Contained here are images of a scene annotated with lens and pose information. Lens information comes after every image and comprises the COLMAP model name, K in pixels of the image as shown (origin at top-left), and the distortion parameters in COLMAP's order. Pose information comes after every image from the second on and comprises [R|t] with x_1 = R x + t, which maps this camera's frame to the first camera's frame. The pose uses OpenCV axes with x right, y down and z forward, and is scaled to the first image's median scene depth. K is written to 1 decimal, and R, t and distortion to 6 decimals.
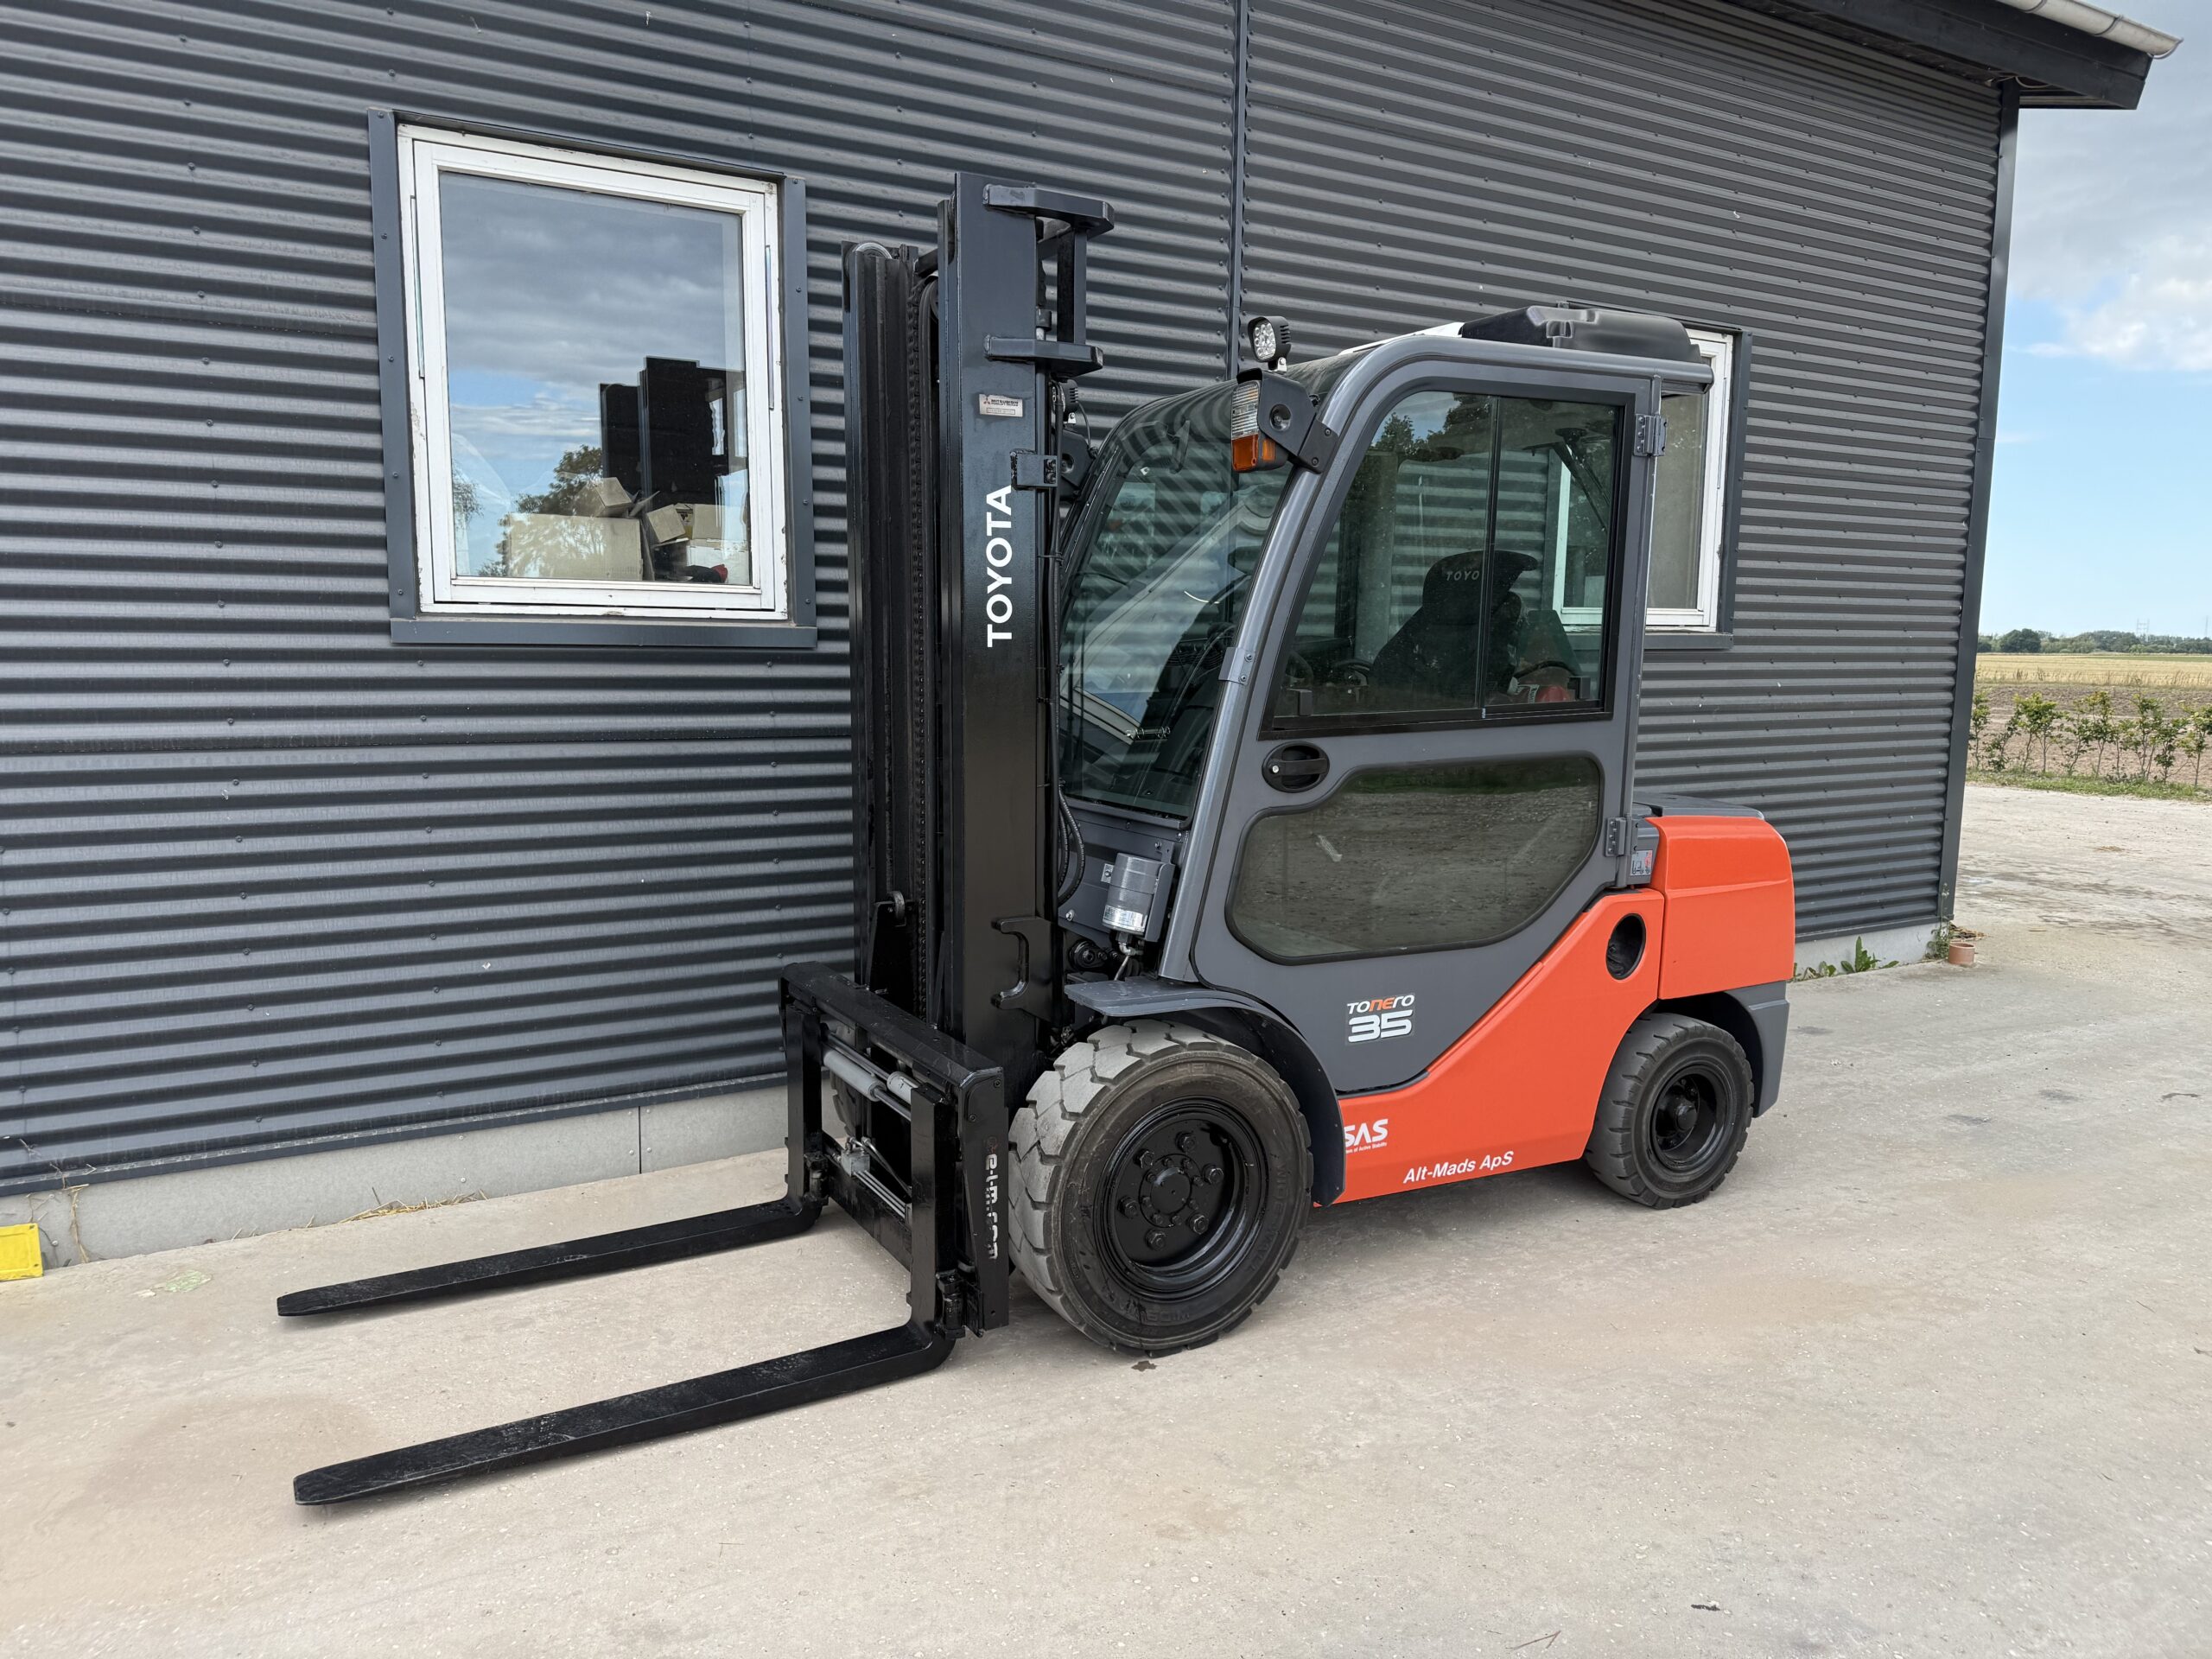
lens RADIAL K [[1557.3, 0, 1104.3], [0, 1557.3, 826.5], [0, 0, 1]] dist [0.036874, -0.041044]
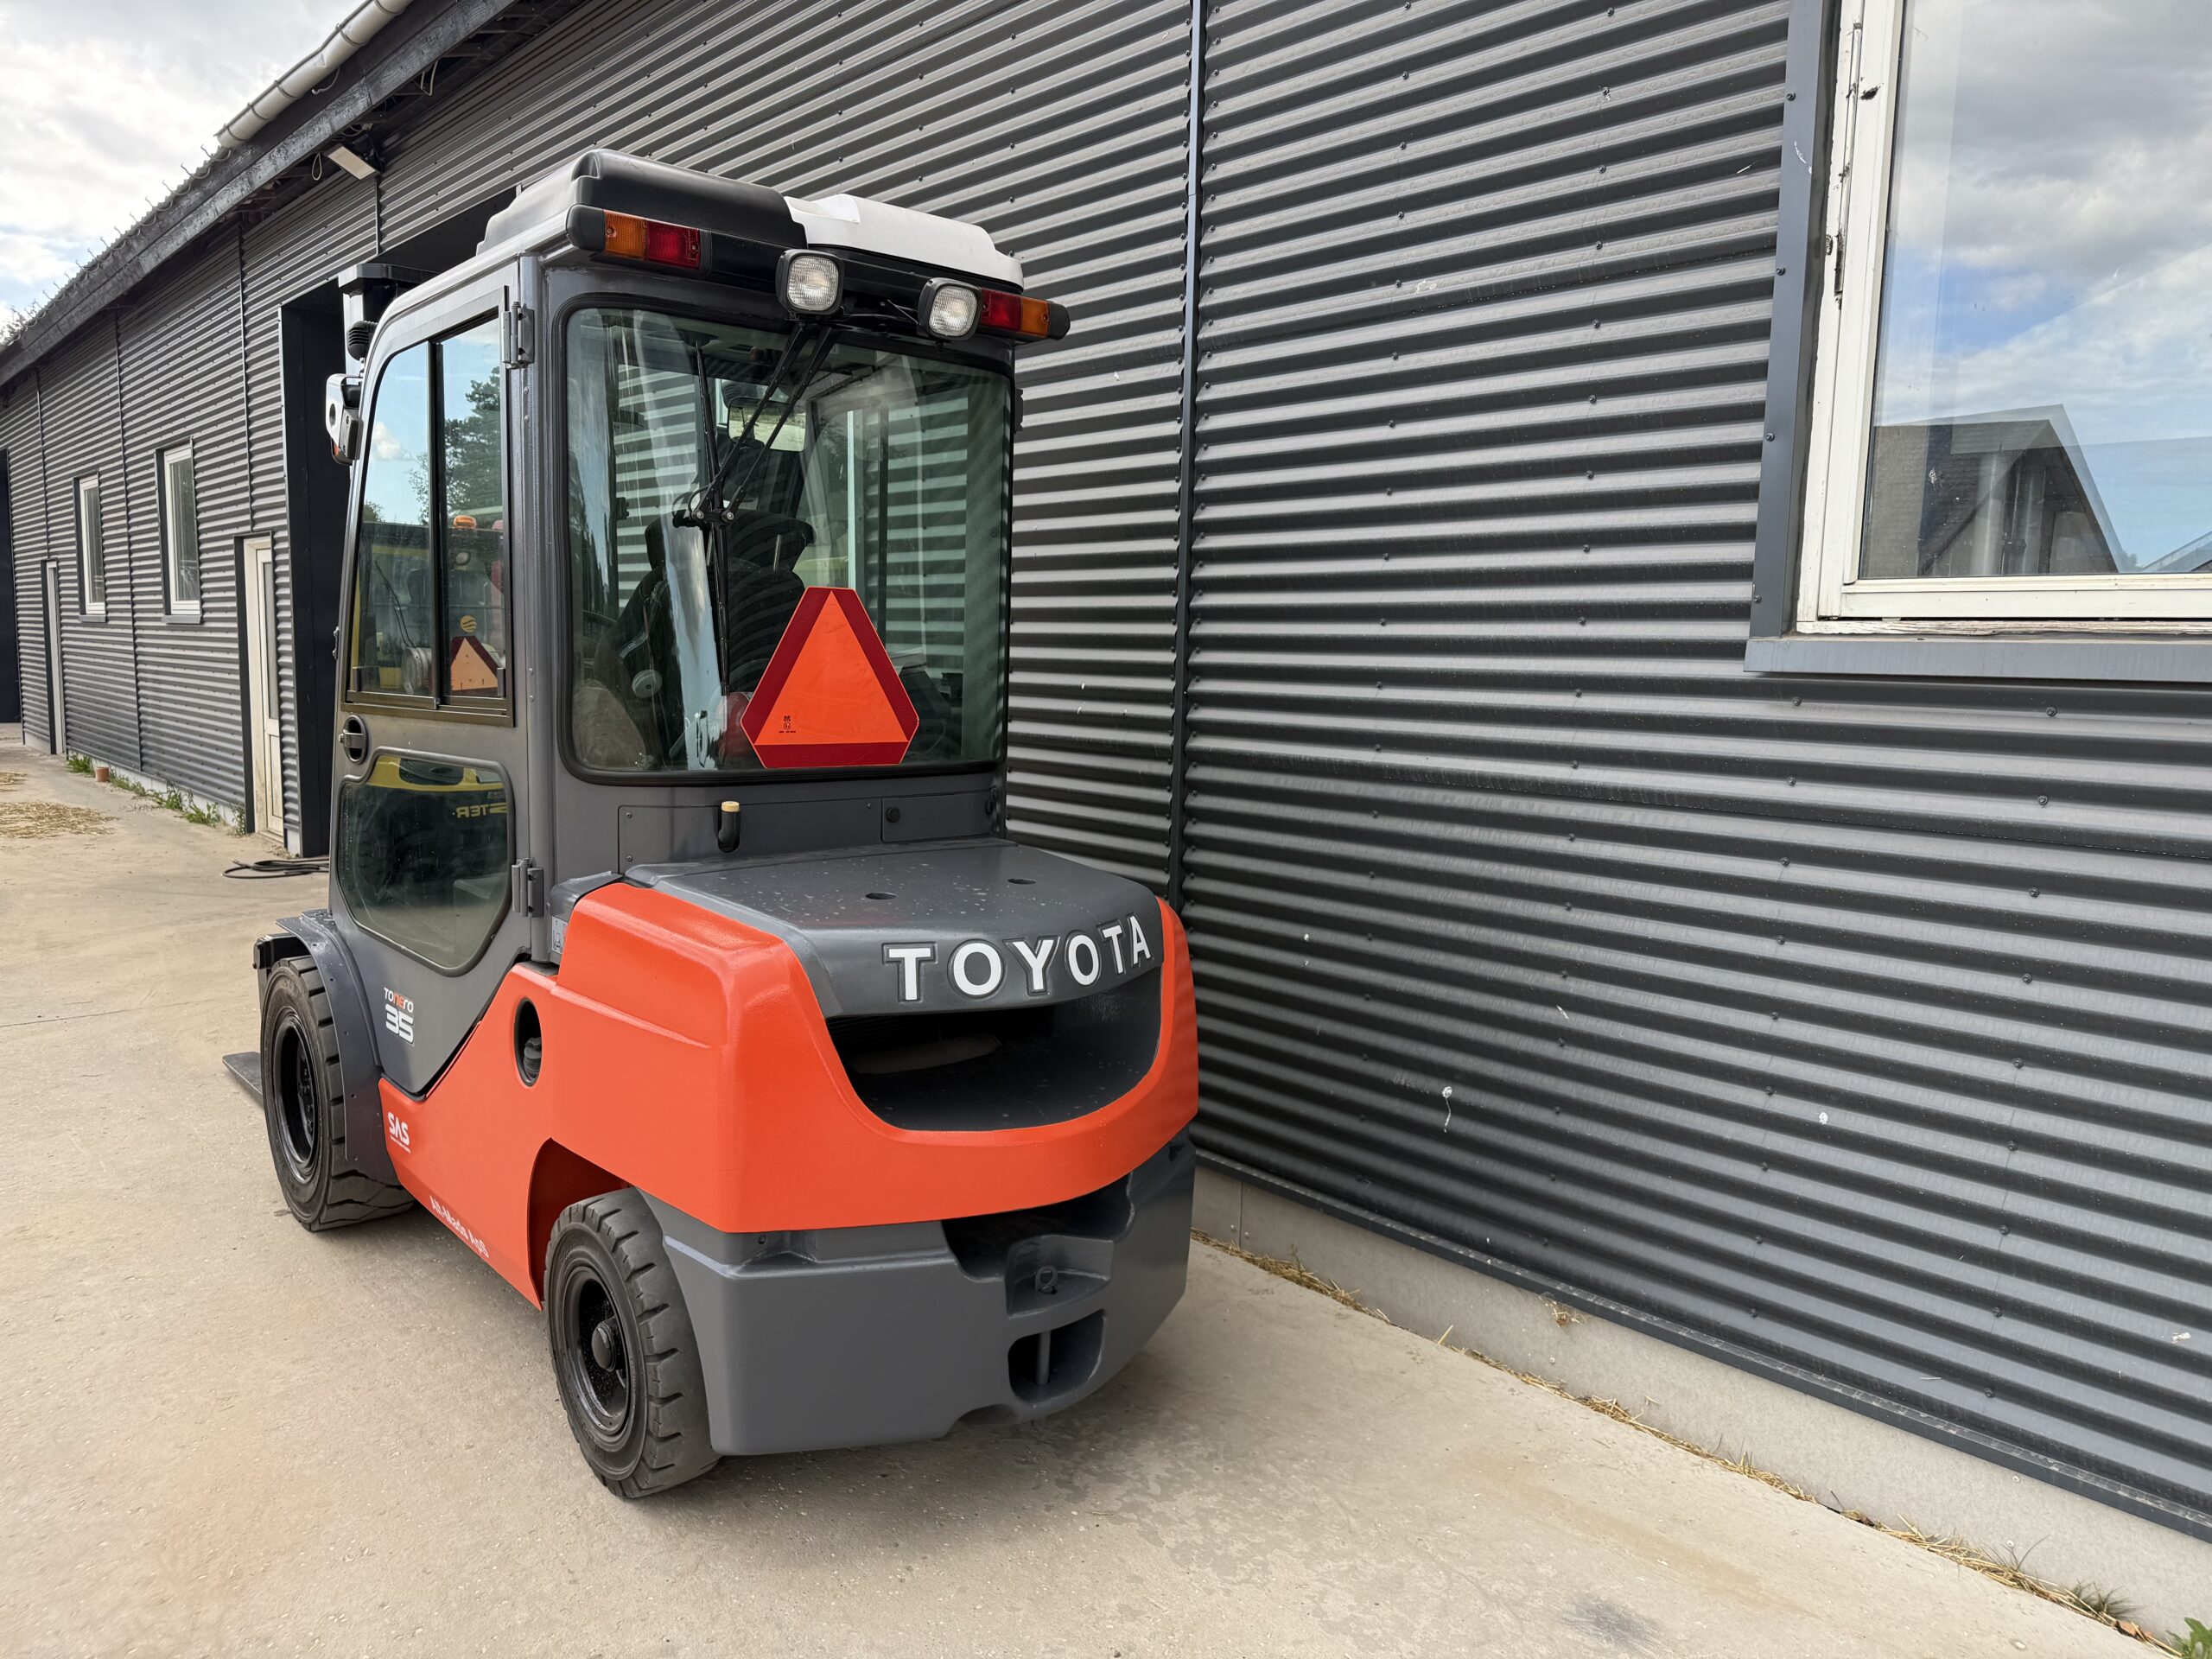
lens RADIAL K [[1557.3, 0, 1099.7], [0, 1557.3, 824.9], [0, 0, 1]] dist [0.036874, -0.041044]
pose [[0.191614, 0.106059, -0.975723, 1.092657], [-0.142483, 0.986619, 0.079262, -0.119404], [0.971073, 0.123836, 0.204161, 1.106978]]
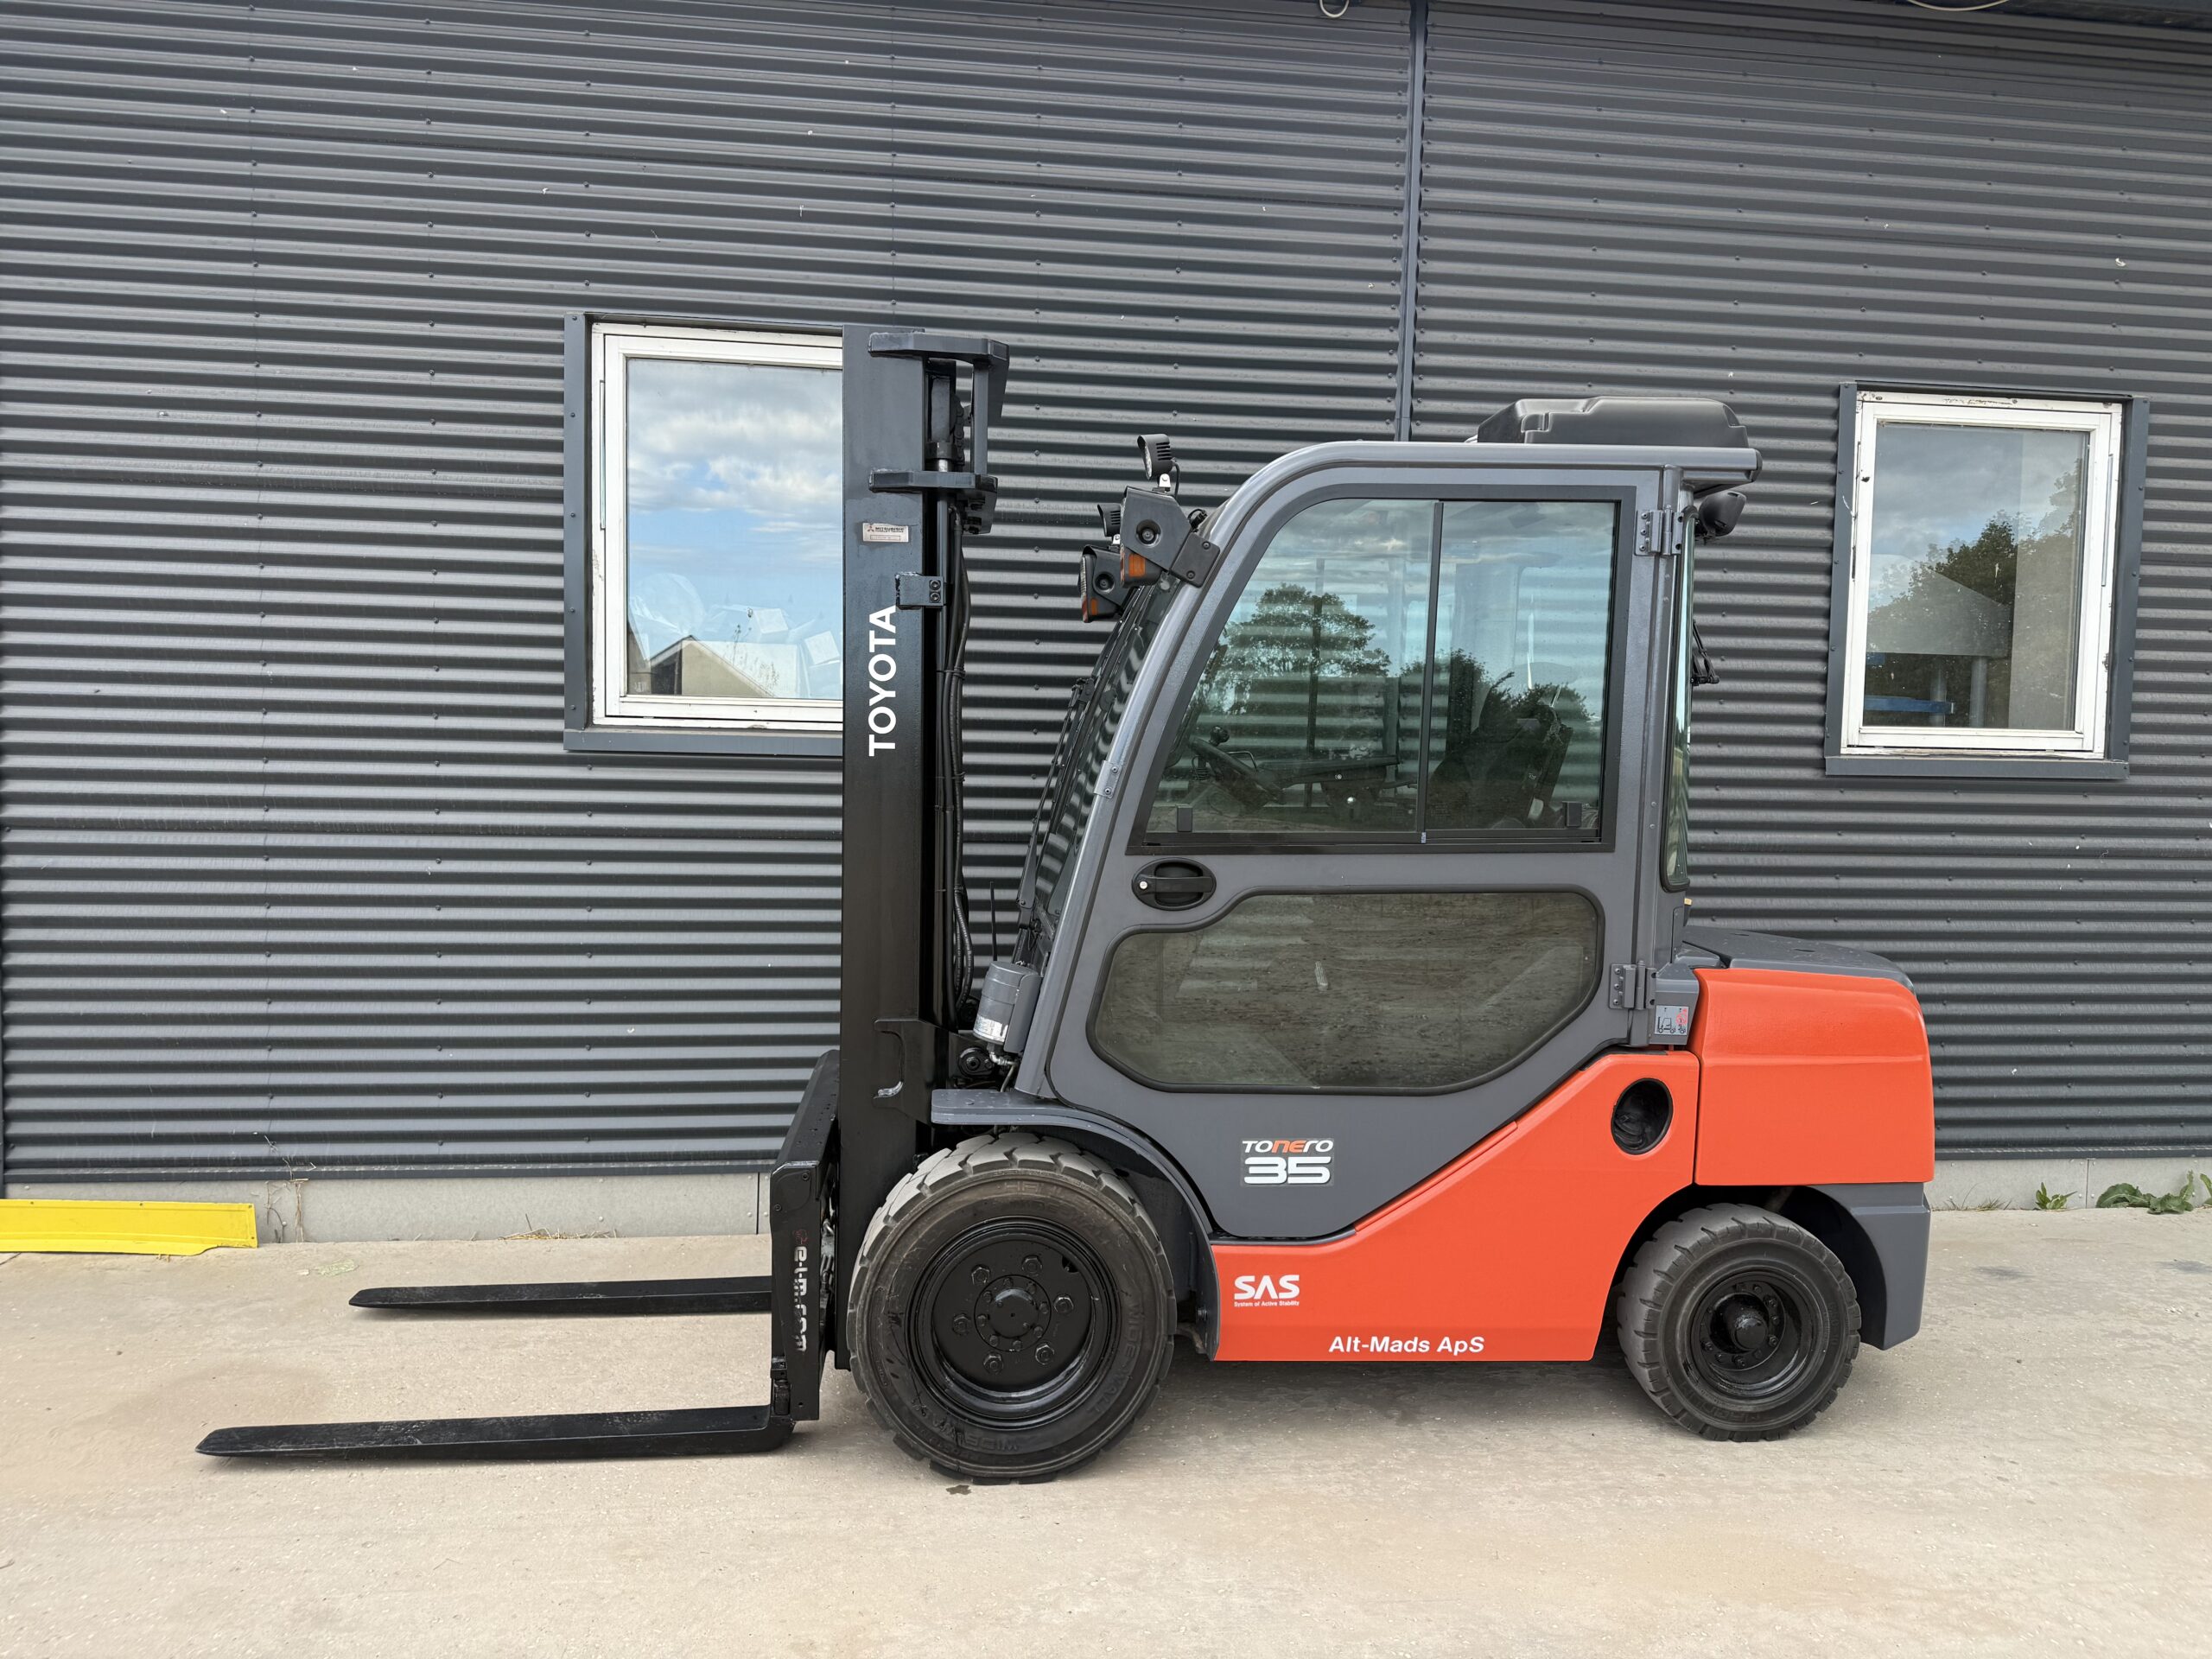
lens RADIAL K [[1557.3, 0, 1118.1], [0, 1557.3, 818.4], [0, 0, 1]] dist [0.036874, -0.041044]
pose [[0.918238, 0.029010, -0.394964, 0.406570], [-0.060998, 0.995773, -0.068671, -0.009583], [0.391302, 0.087148, 0.916126, 0.085514]]
